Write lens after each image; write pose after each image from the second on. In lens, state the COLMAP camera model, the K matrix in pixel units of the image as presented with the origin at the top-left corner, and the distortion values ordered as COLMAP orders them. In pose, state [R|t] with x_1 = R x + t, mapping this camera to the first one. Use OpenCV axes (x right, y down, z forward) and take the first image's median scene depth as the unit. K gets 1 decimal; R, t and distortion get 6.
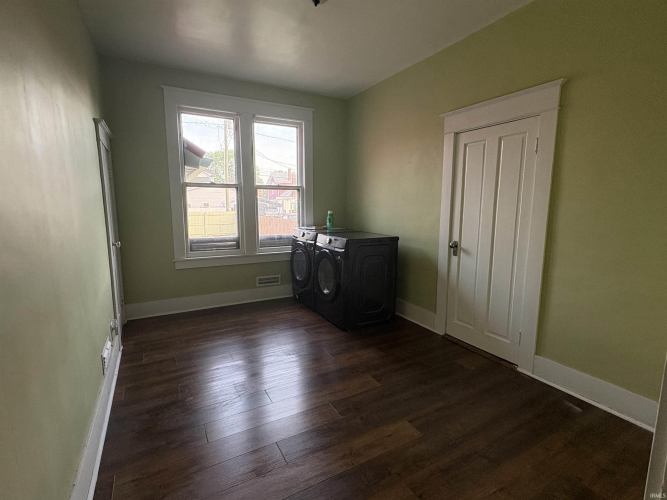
lens RADIAL K [[326.4, 0, 333.7], [0, 326.4, 249.9], [0, 0, 1]] dist [-0.002077, 0.000025]
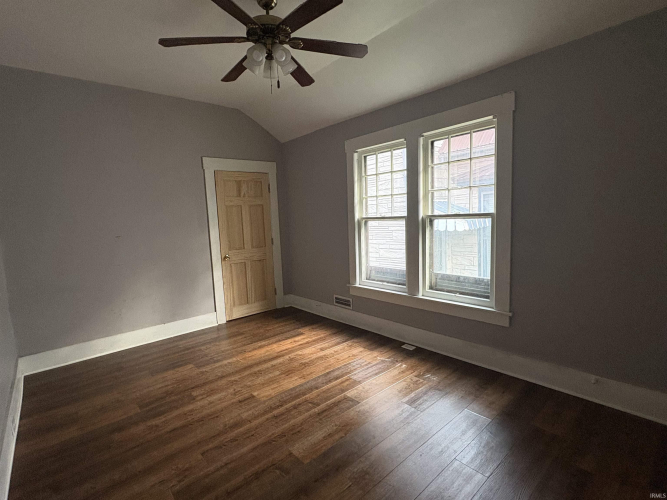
lens RADIAL K [[326.4, 0, 333.4], [0, 326.4, 251.6], [0, 0, 1]] dist [-0.002077, 0.000025]
pose [[0.216018, 0.087891, -0.972426, 0.561256], [-0.095635, 0.993056, 0.068511, -0.143175], [0.971695, 0.078198, 0.222923, 0.591544]]
